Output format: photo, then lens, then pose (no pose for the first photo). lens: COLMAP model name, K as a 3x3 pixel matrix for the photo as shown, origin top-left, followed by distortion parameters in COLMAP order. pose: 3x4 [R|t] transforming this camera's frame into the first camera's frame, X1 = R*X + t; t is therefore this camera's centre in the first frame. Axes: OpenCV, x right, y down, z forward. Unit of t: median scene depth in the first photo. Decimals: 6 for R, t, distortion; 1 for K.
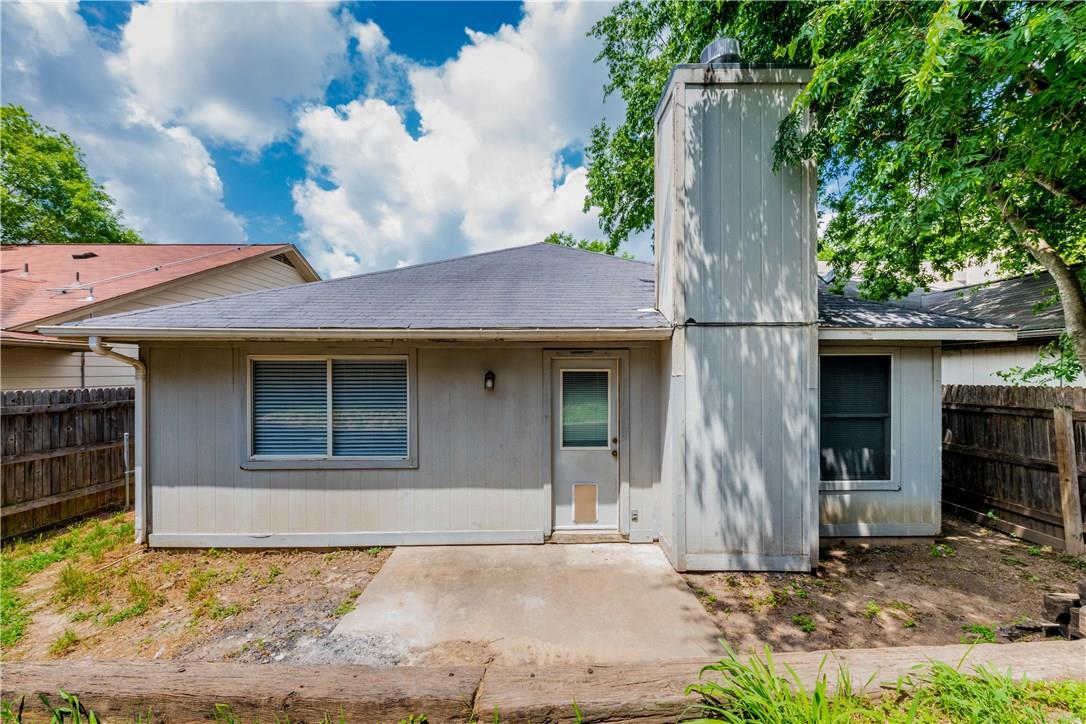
lens RADIAL K [[380.3, 0, 543.7], [0, 380.3, 367.1], [0, 0, 1]] dist [-0.002268, -0.000180]
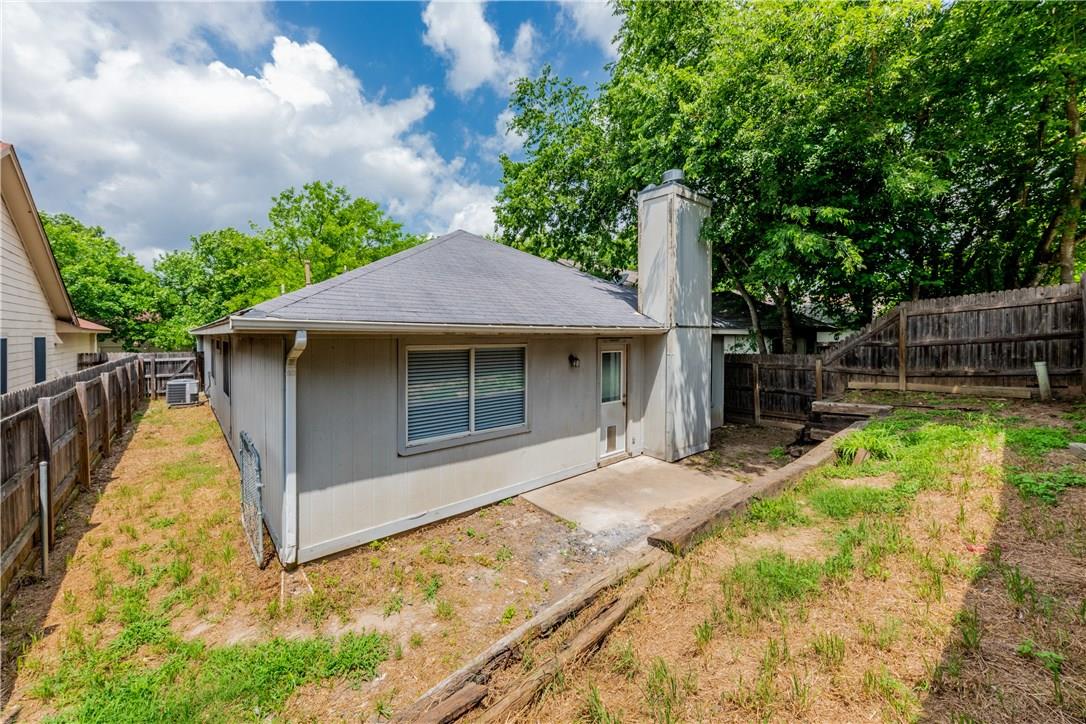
lens RADIAL K [[380.3, 0, 533.7], [0, 380.3, 338.3], [0, 0, 1]] dist [-0.002268, -0.000180]
pose [[0.798051, -0.005277, 0.602567, -1.114115], [0.003831, 0.999986, 0.003683, -0.054966], [-0.602578, -0.000630, 0.798060, -0.043060]]
